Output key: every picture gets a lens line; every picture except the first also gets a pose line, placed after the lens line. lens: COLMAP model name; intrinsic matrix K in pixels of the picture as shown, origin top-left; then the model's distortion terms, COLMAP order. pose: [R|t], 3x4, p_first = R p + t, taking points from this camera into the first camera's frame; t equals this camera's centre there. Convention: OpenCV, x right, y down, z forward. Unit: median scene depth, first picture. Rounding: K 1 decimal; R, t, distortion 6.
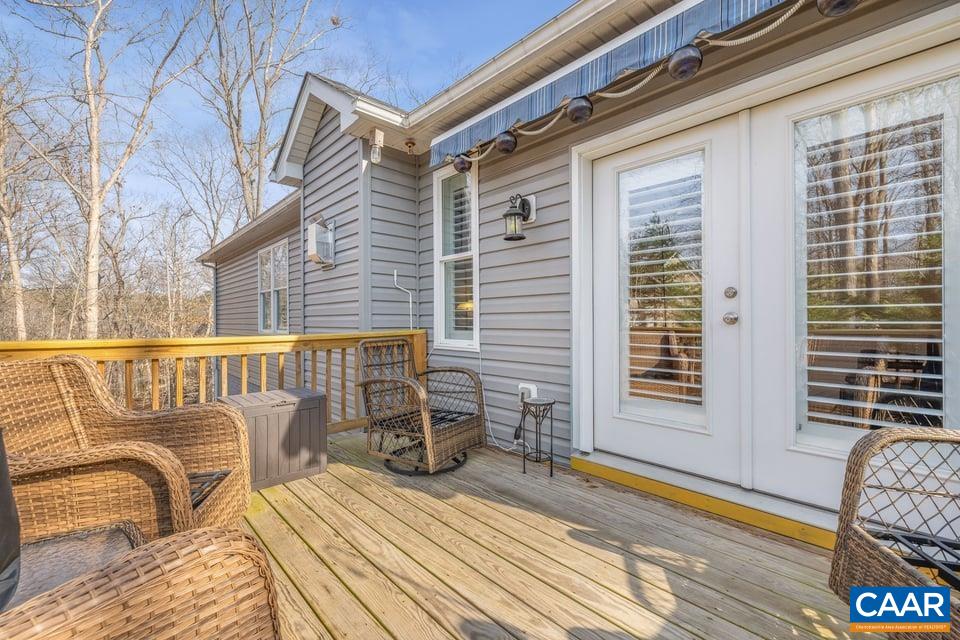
lens RADIAL K [[408.1, 0, 480.0], [0, 408.1, 320.0], [0, 0, 1]] dist [-0.000041, -0.000194]
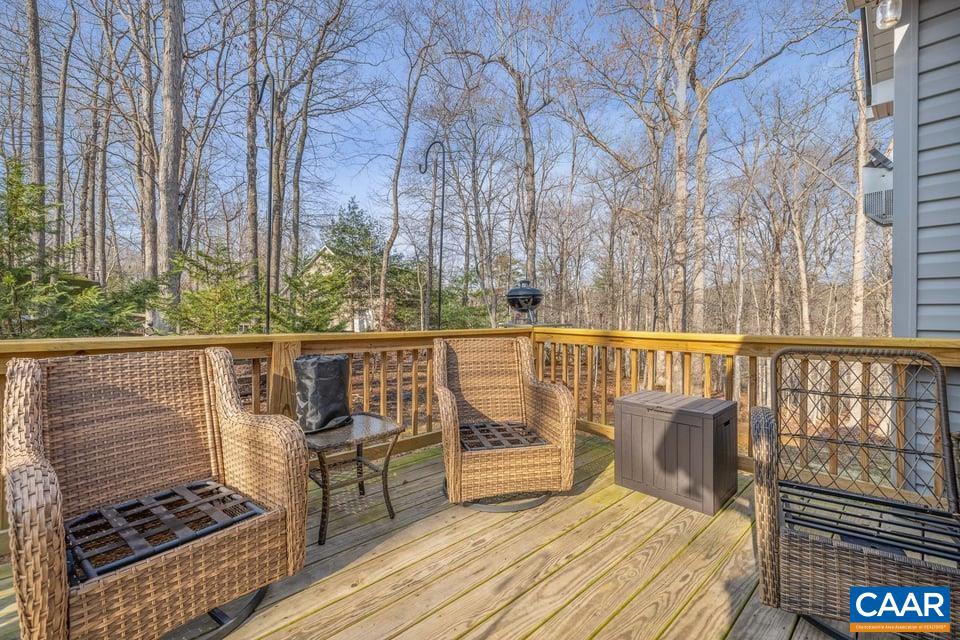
lens RADIAL K [[397.0, 0, 480.0], [0, 397.0, 320.0], [0, 0, 1]] dist [0.000565, 0.000538]
pose [[-0.018379, 0.010158, -0.999779, 0.391449], [-0.002733, 0.999944, 0.010210, 0.002655], [0.999827, 0.002920, -0.018350, 0.624999]]
